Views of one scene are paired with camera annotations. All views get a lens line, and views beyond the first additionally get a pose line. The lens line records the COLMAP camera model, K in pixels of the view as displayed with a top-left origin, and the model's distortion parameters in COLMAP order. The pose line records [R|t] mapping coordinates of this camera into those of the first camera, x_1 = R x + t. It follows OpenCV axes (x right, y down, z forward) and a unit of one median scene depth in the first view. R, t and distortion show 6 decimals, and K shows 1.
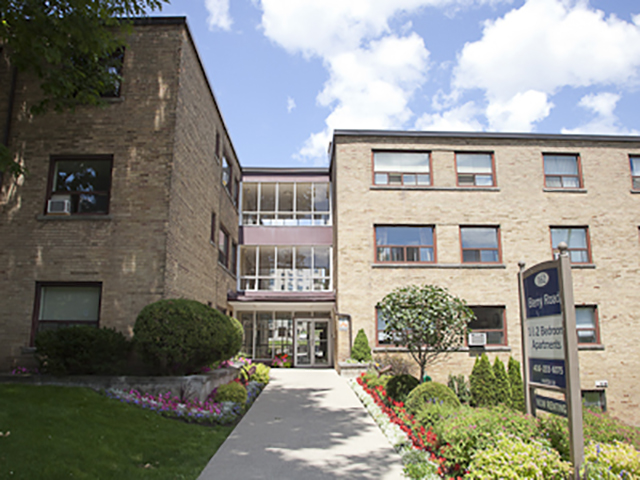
lens RADIAL K [[525.2, 0, 320.0], [0, 525.2, 240.0], [0, 0, 1]] dist [-0.128891, 0.074836]
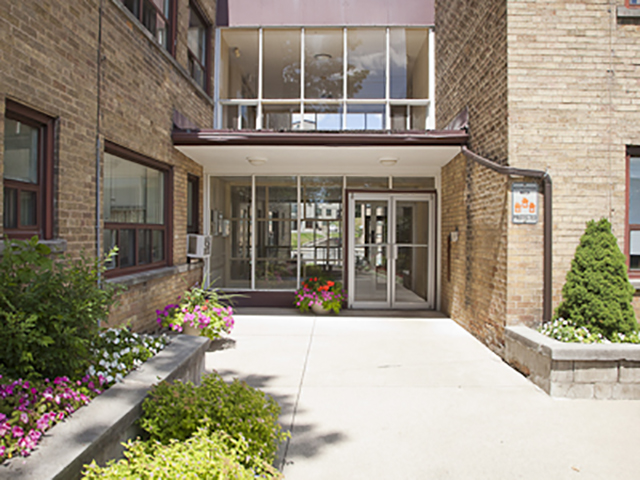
lens RADIAL K [[525.2, 0, 320.0], [0, 525.2, 240.0], [0, 0, 1]] dist [-0.128891, 0.074836]
pose [[0.998779, 0.006689, -0.048946, -0.057773], [0.003474, 0.978829, 0.204650, 0.113928], [0.049279, -0.204570, 0.977611, 0.661530]]
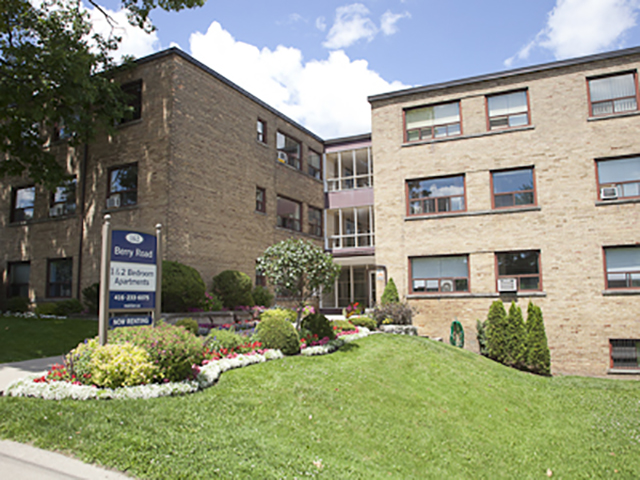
lens RADIAL K [[525.2, 0, 320.0], [0, 525.2, 240.0], [0, 0, 1]] dist [-0.128891, 0.074836]
pose [[0.878703, -0.066904, -0.472658, 0.438098], [0.104968, 0.992976, 0.054588, 0.014597], [0.465686, -0.097581, 0.879554, -0.022400]]
